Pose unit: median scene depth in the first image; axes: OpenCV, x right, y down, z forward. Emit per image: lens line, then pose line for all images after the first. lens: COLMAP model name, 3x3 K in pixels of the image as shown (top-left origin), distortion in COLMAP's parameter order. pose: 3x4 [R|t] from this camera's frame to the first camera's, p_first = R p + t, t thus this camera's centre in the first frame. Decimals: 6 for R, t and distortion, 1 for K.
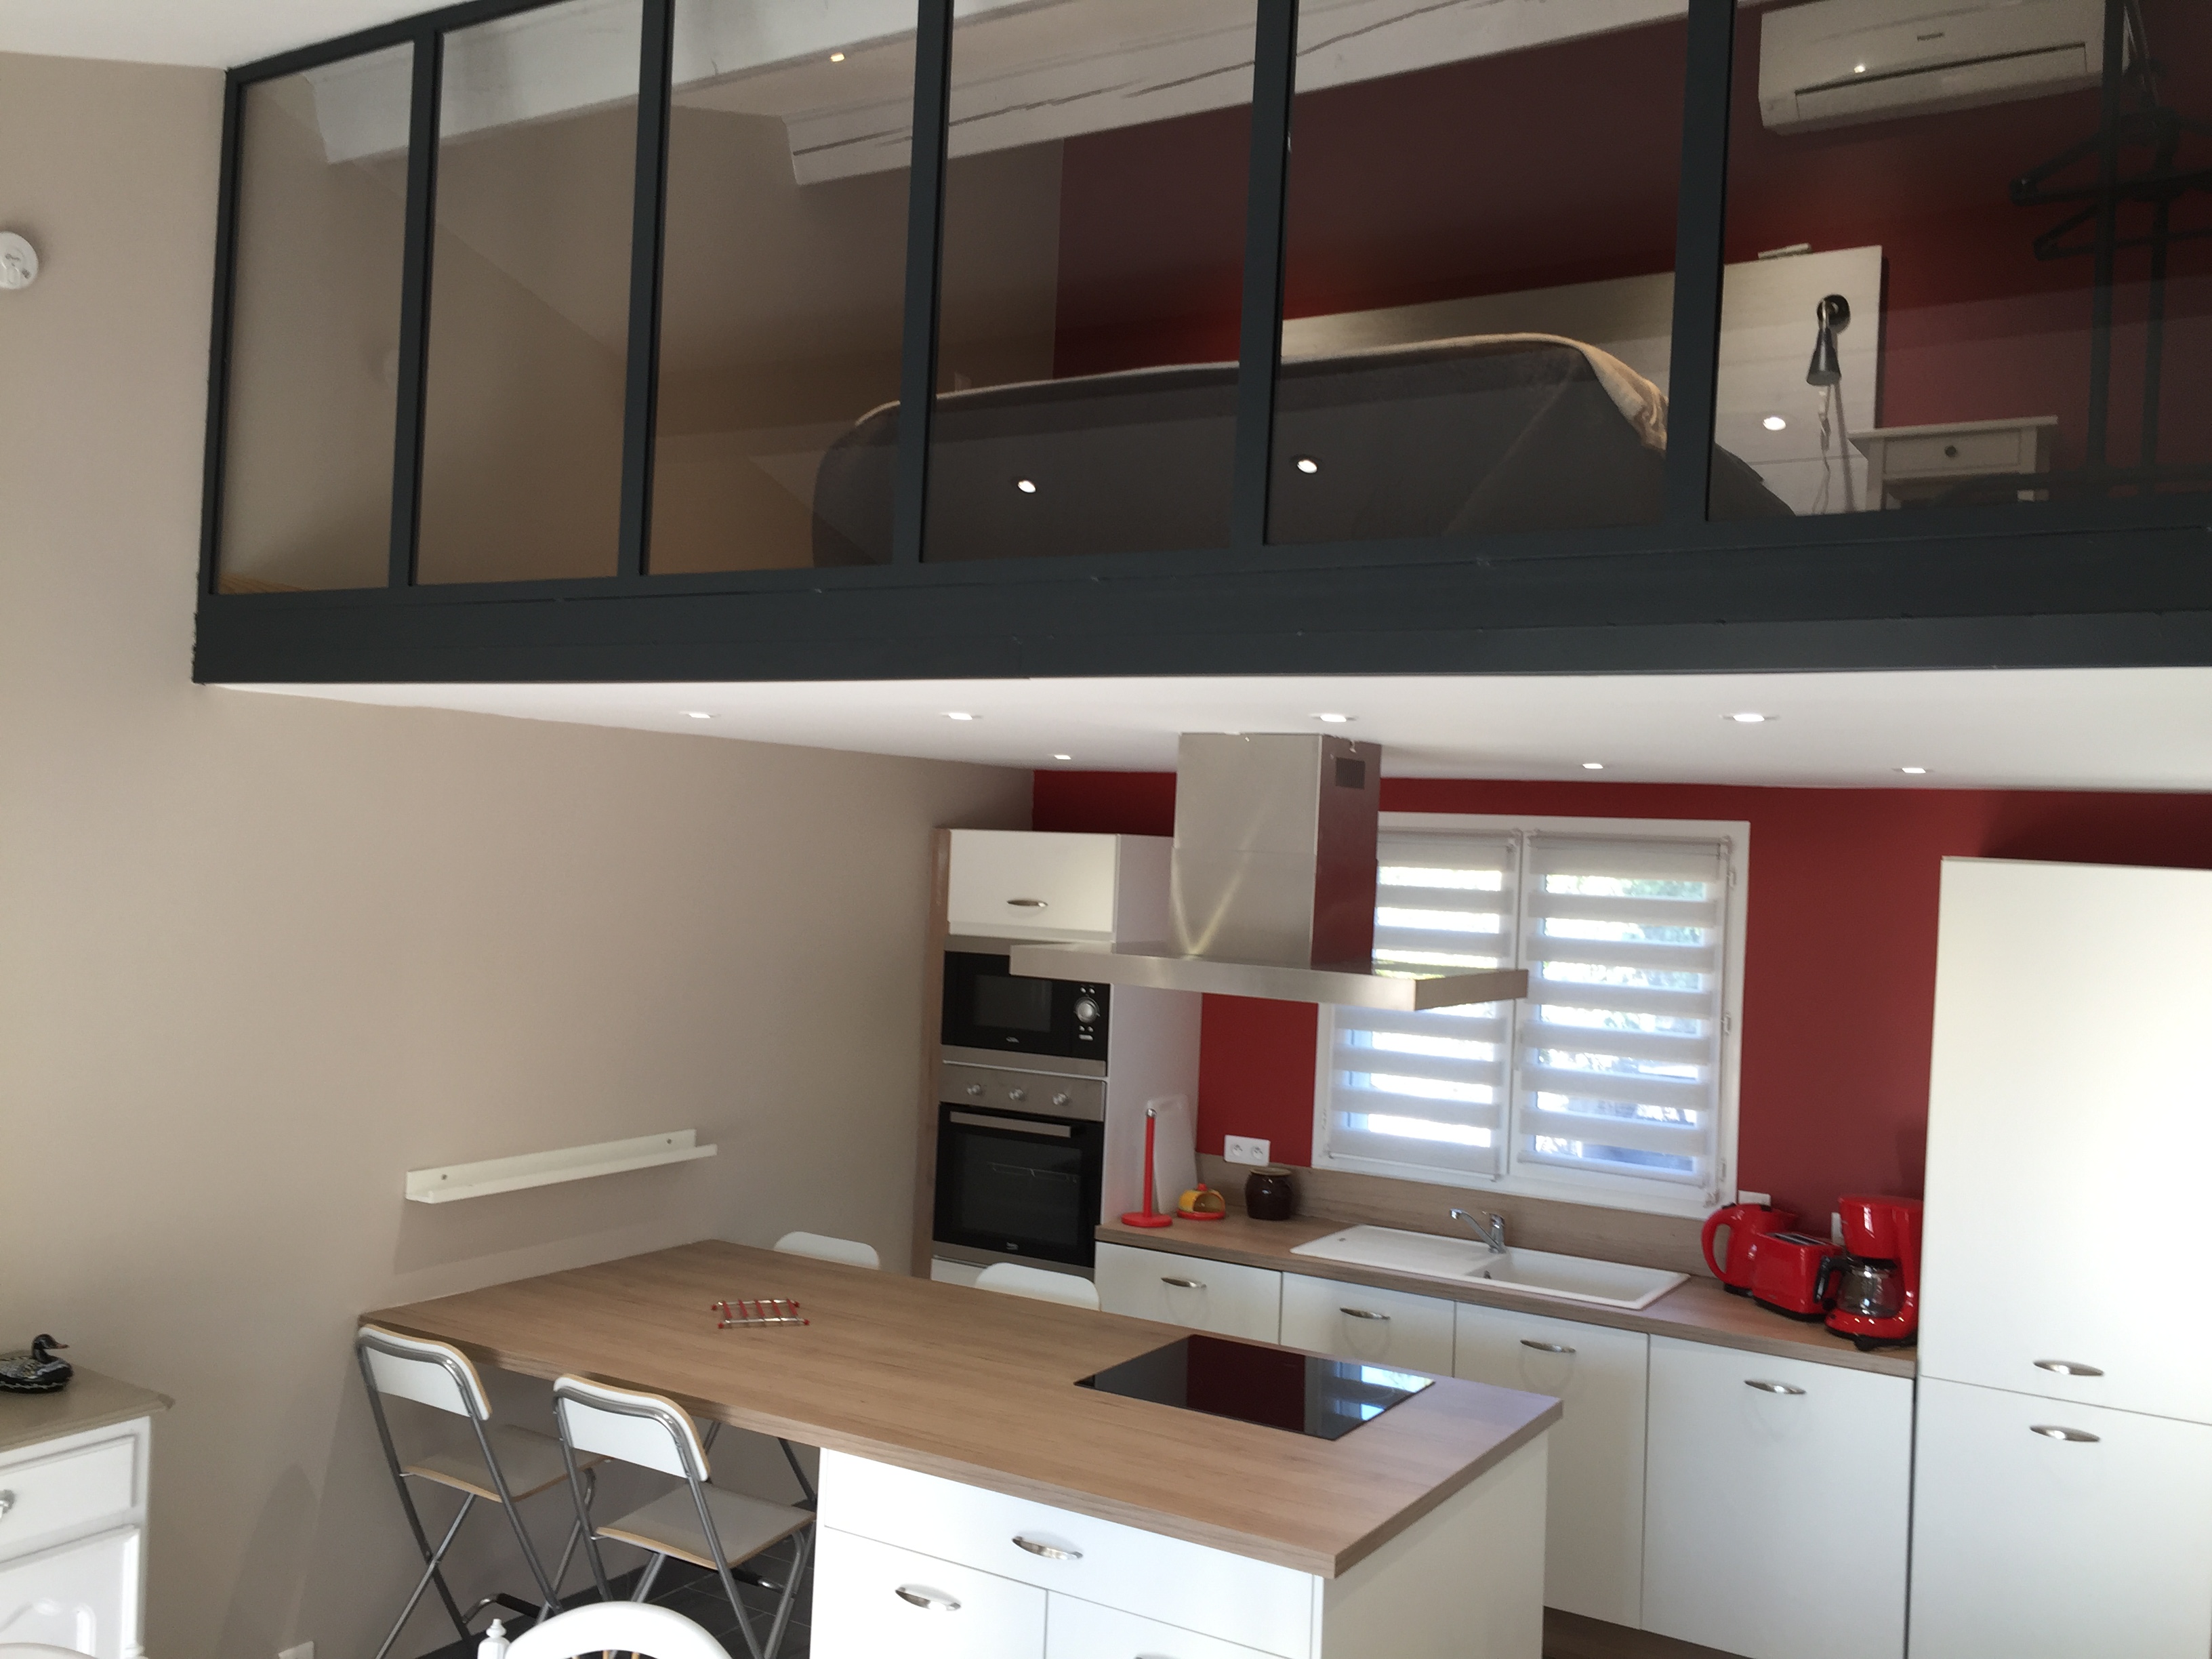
lens RADIAL K [[1927.0, 0, 1106.8], [0, 1927.0, 792.0], [0, 0, 1]] dist [0.097938, -0.207567]
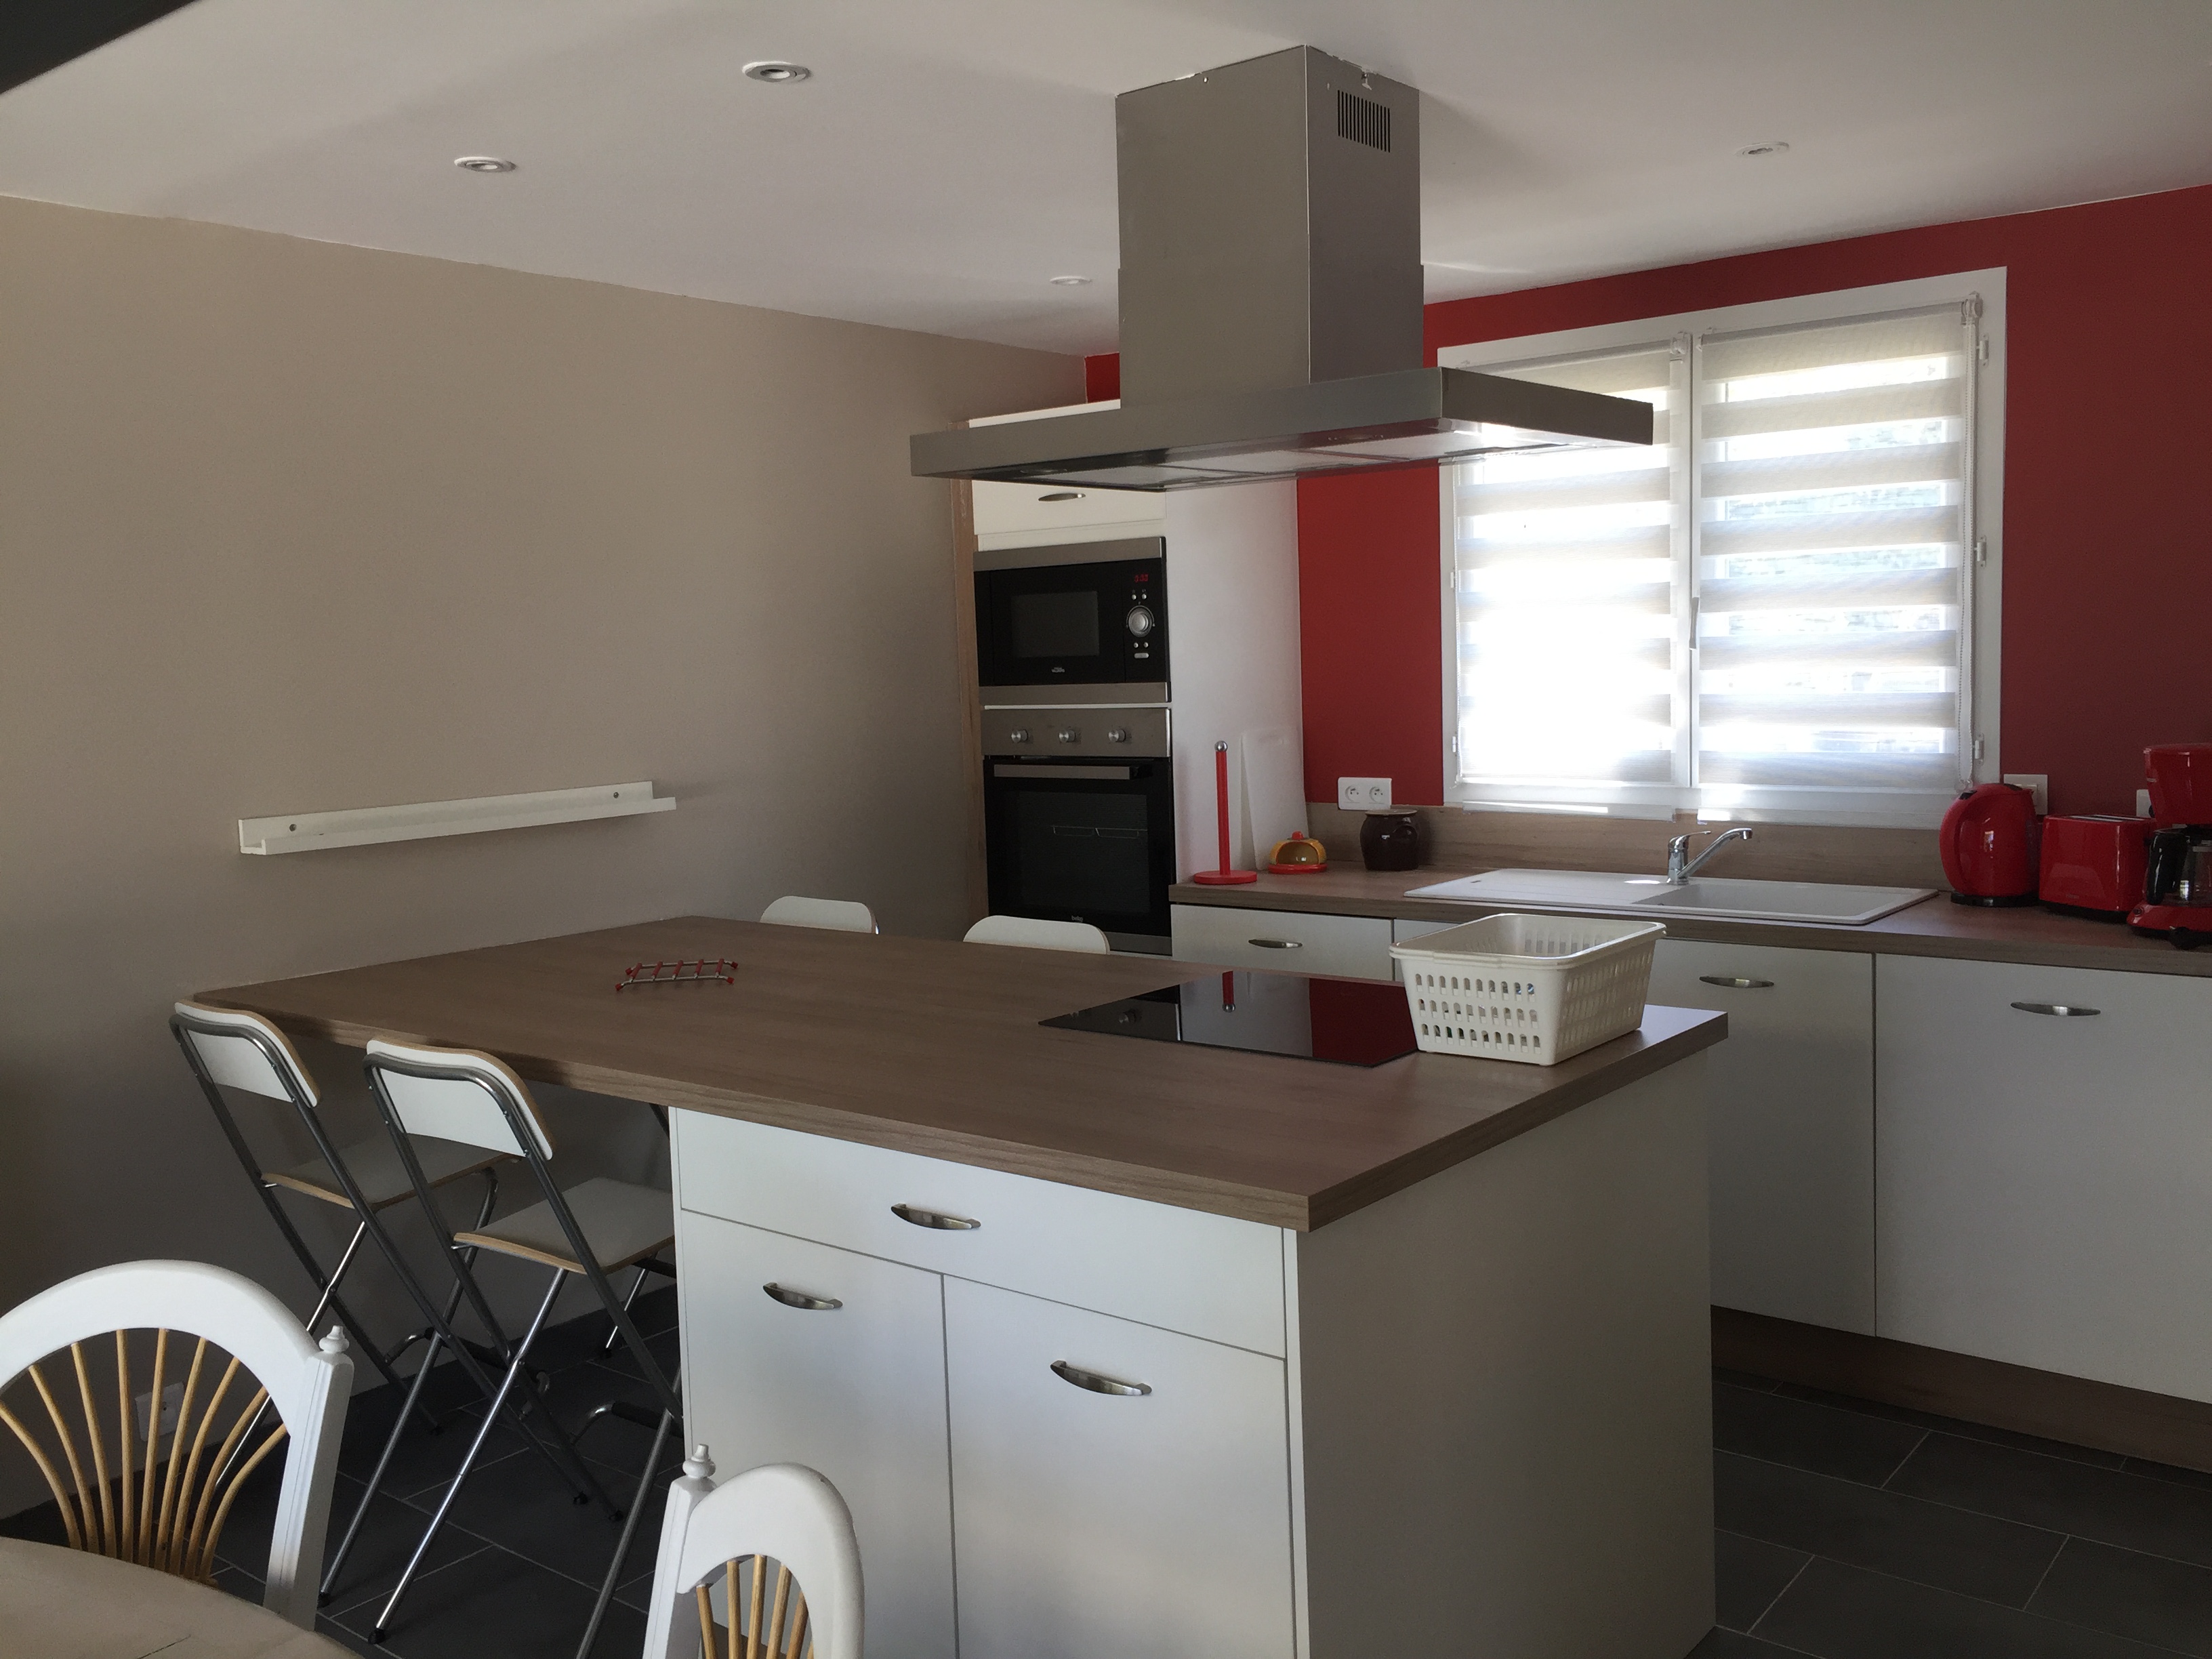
lens RADIAL K [[1927.0, 0, 1106.8], [0, 1927.0, 792.0], [0, 0, 1]] dist [0.097938, -0.207567]
pose [[0.988595, -0.061153, -0.137626, 0.089473], [0.074740, 0.992588, 0.095826, 0.116199], [0.130746, -0.105020, 0.985838, 0.224966]]
